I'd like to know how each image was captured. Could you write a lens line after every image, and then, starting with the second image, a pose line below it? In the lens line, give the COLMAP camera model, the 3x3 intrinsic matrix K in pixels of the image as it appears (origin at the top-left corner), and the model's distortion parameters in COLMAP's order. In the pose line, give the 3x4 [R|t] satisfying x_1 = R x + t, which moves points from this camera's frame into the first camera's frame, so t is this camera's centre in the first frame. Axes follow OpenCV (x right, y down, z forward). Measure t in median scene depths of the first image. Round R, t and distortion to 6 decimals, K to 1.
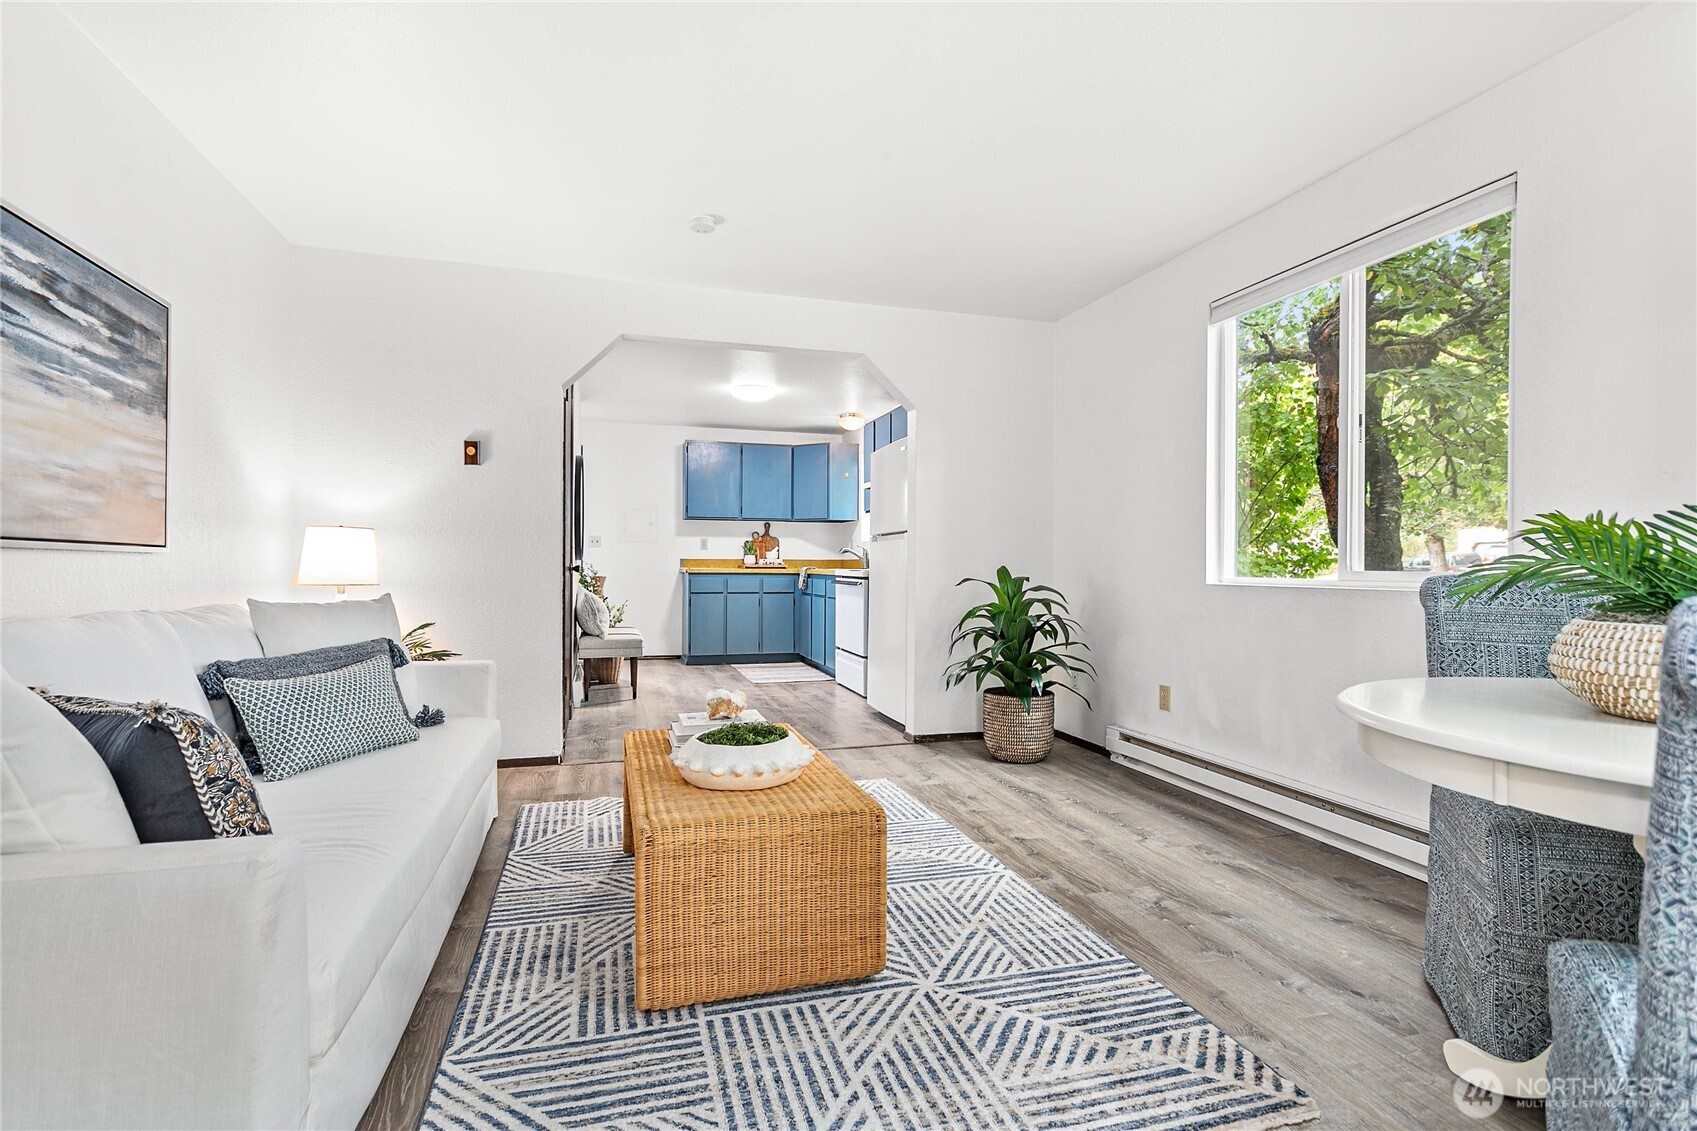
lens RADIAL K [[801.4, 0, 848.5], [0, 801.4, 565.5], [0, 0, 1]] dist [0.001671, 0.000399]
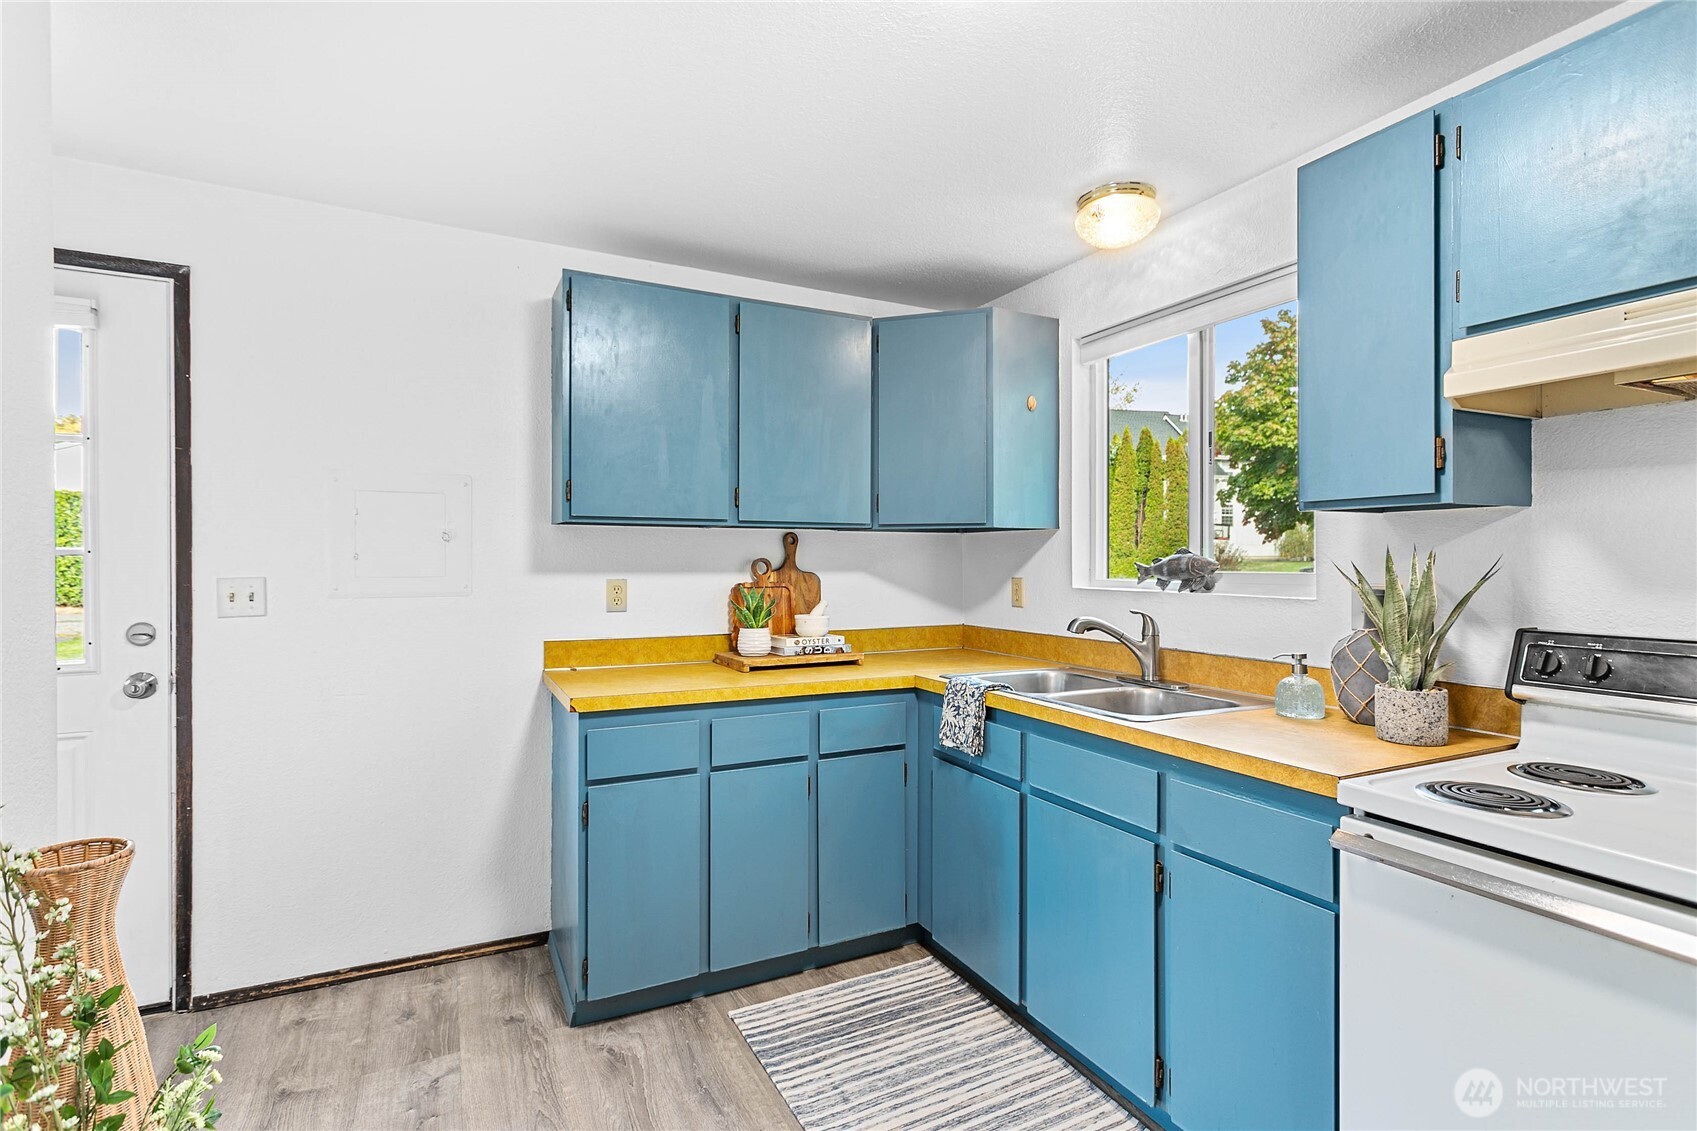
lens RADIAL K [[802.2, 0, 849.2], [0, 802.2, 563.1], [0, 0, 1]] dist [0.001609, 0.000329]
pose [[0.984407, -0.002048, 0.175893, -0.505016], [0.002026, 0.999998, 0.000309, -0.143242], [-0.175893, 0.000053, 0.984409, 2.283216]]
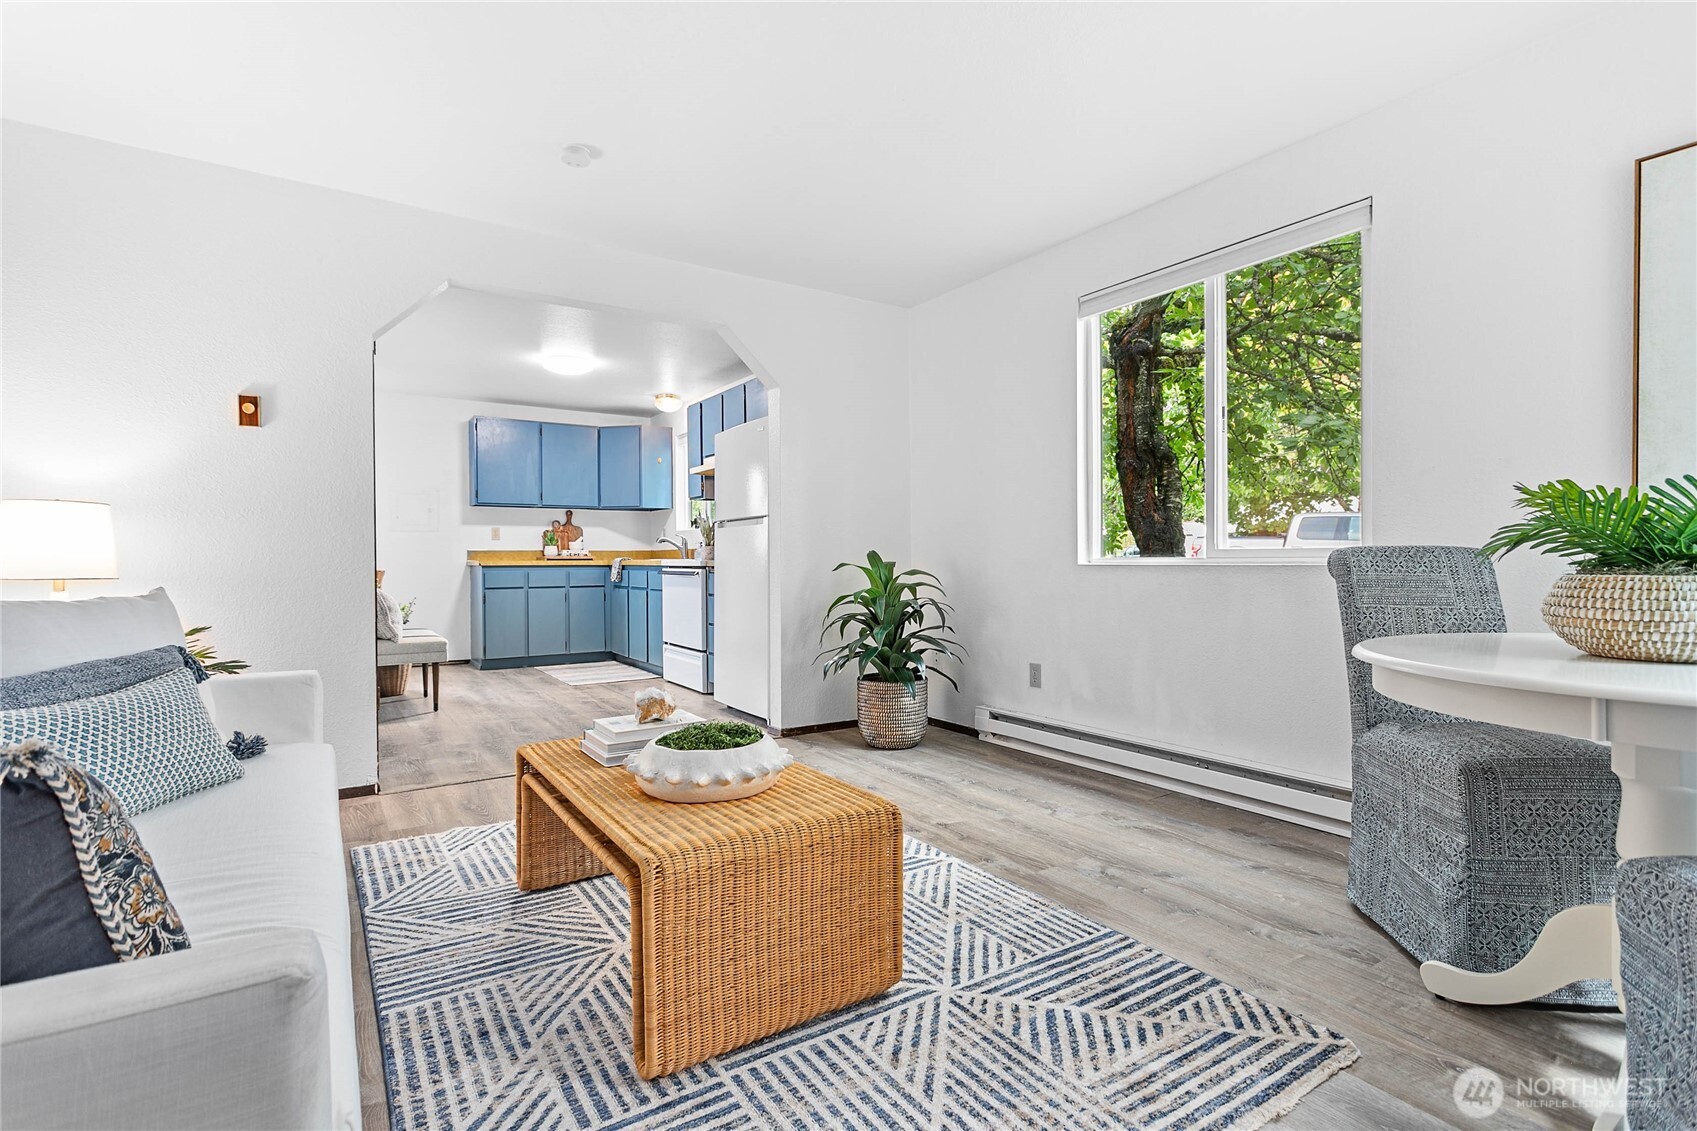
lens RADIAL K [[802.2, 0, 849.2], [0, 802.2, 563.1], [0, 0, 1]] dist [0.001609, 0.000329]
pose [[0.957474, -0.011522, 0.288291, -0.217153], [0.010419, 0.999931, 0.005358, 0.018404], [-0.288333, -0.002126, 0.957528, 0.115912]]
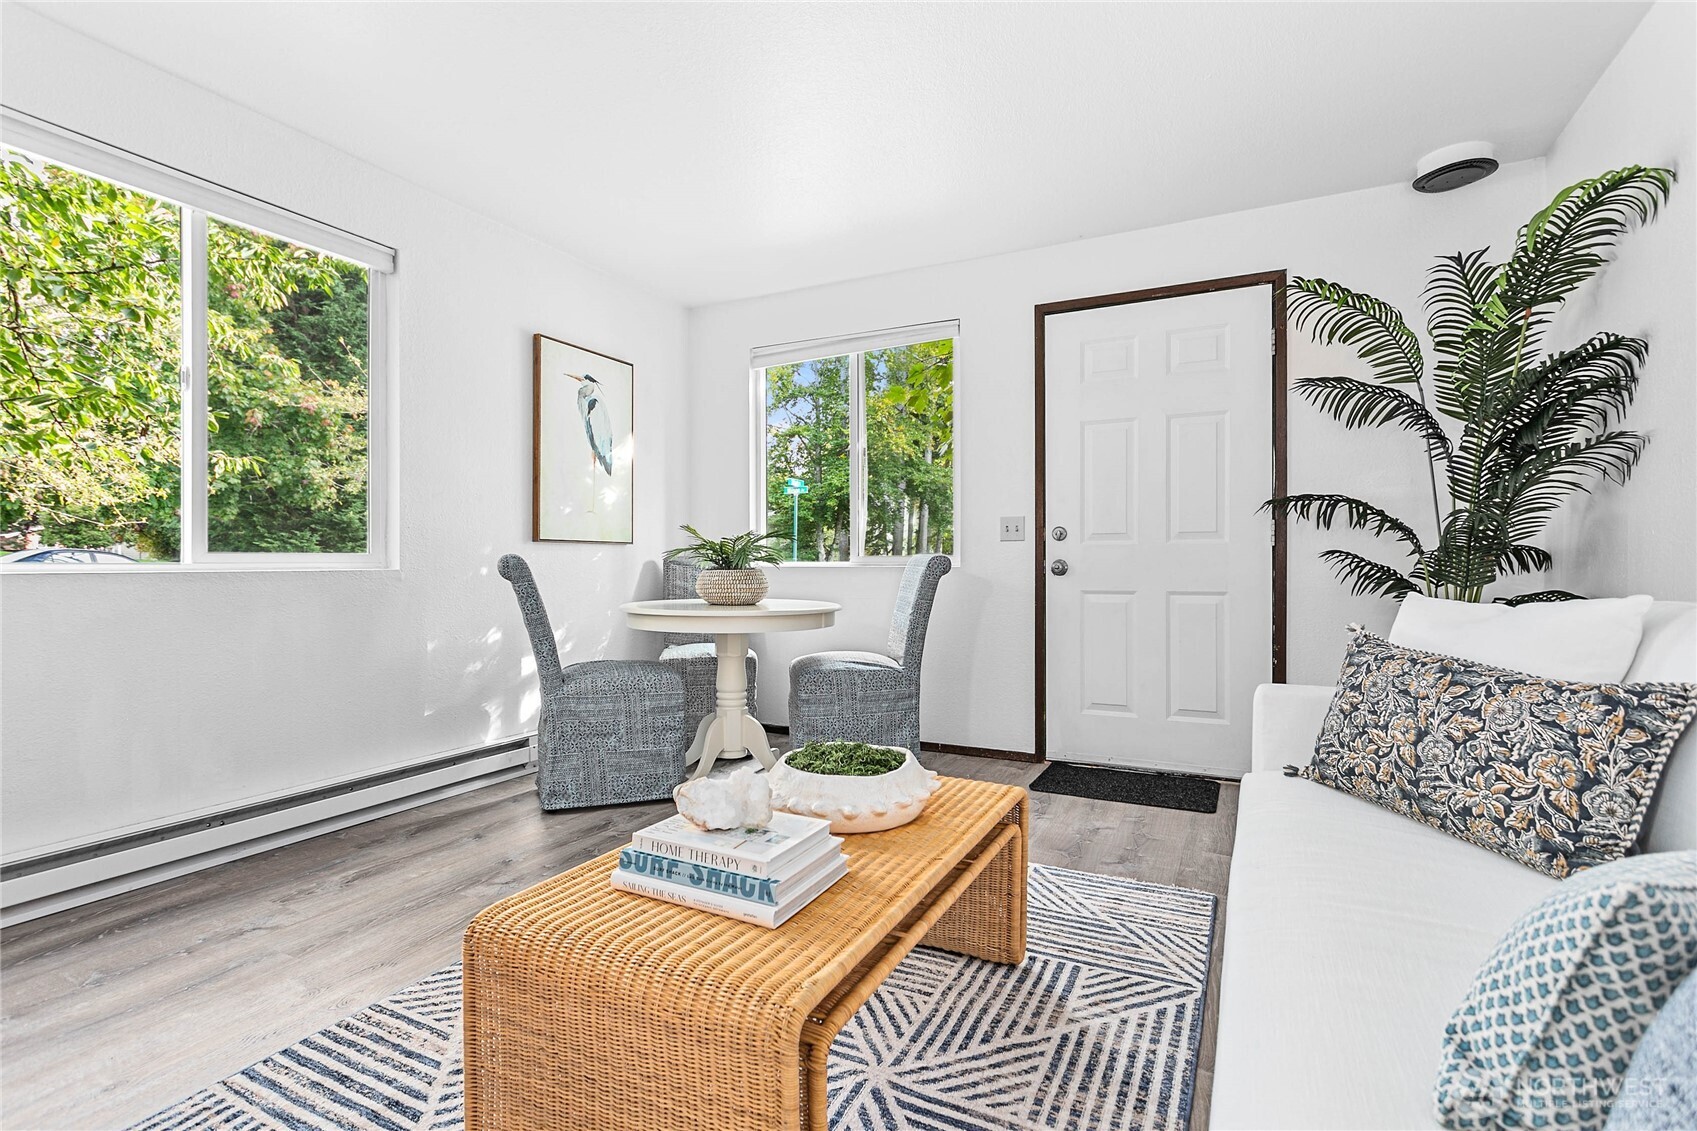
lens RADIAL K [[802.2, 0, 849.2], [0, 802.2, 563.1], [0, 0, 1]] dist [0.001609, 0.000329]
pose [[-0.721665, -0.004187, 0.692230, -0.618512], [-0.000876, 0.999986, 0.005134, 0.017529], [-0.692242, 0.003099, -0.721659, 1.434824]]
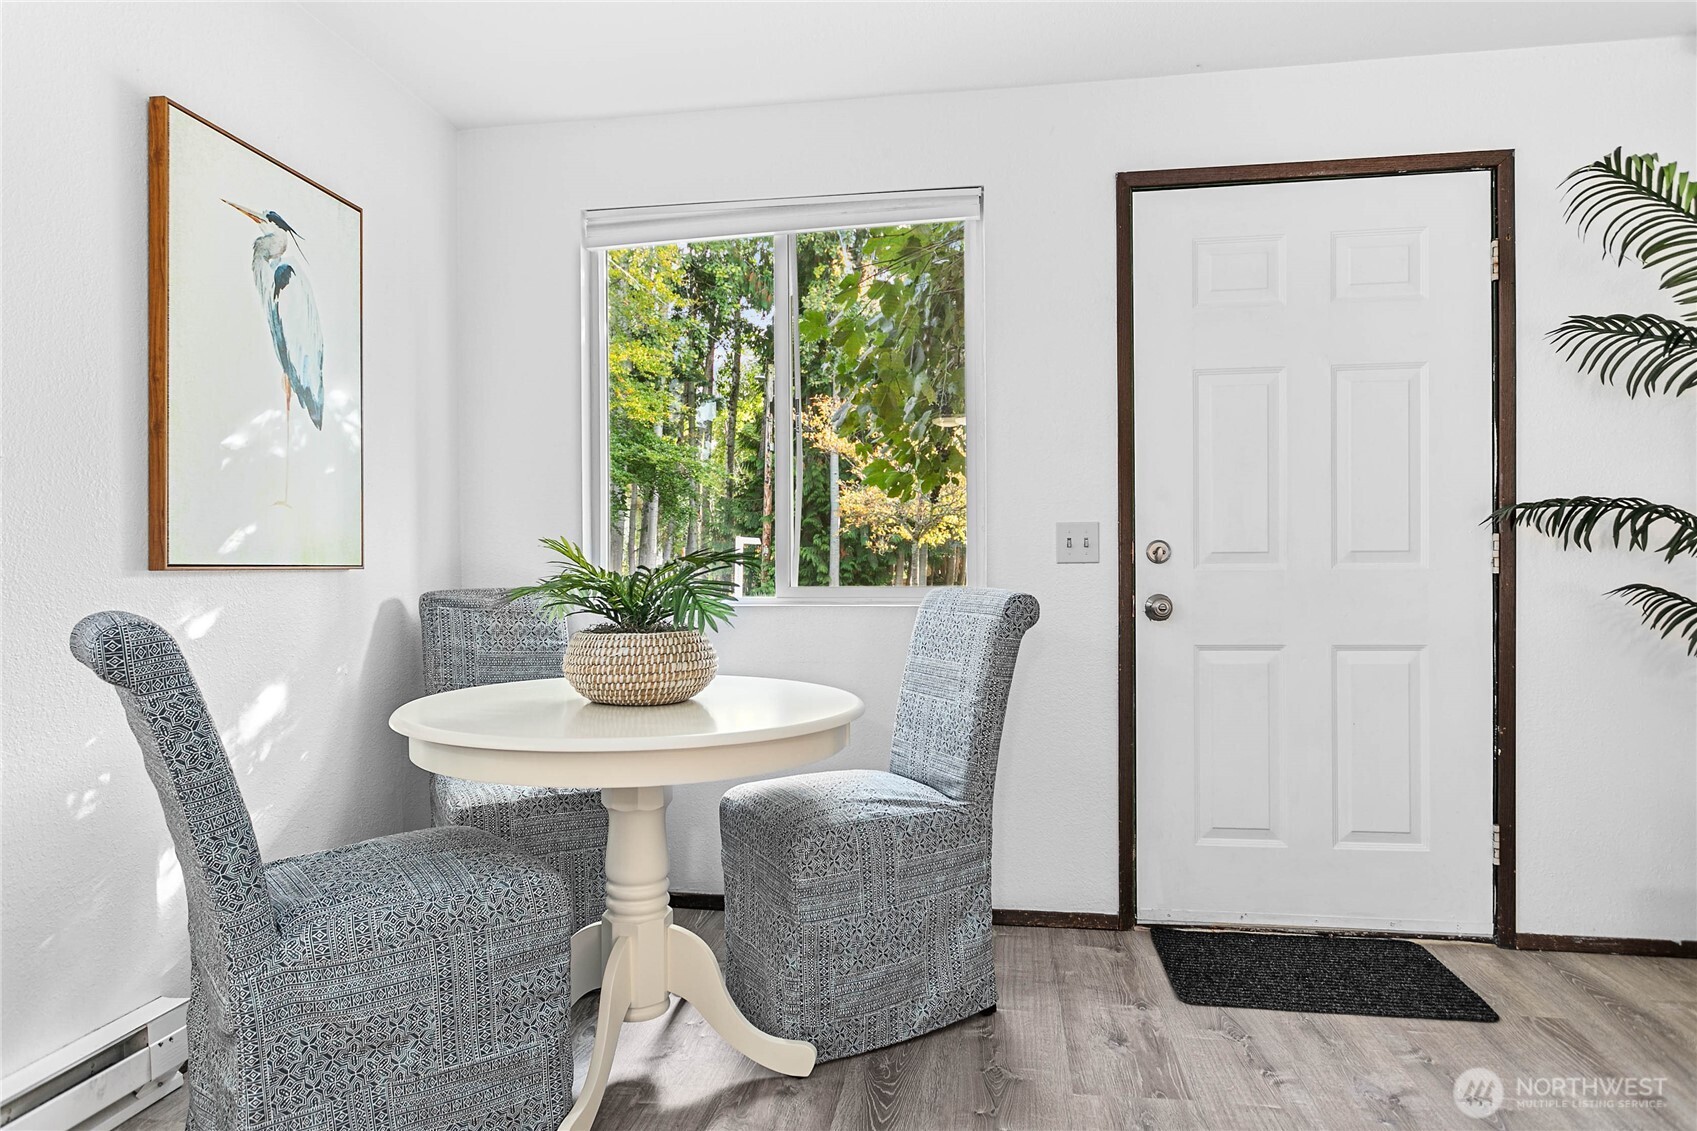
lens RADIAL K [[979.0, 0, 848.3], [0, 979.0, 571.9], [0, 0, 1]] dist [-0.006063, -0.000635]
pose [[-0.900068, -0.002707, 0.435741, 0.005770], [0.001826, 0.999948, 0.009983, -0.021450], [-0.435745, 0.009781, -0.900017, 1.224693]]
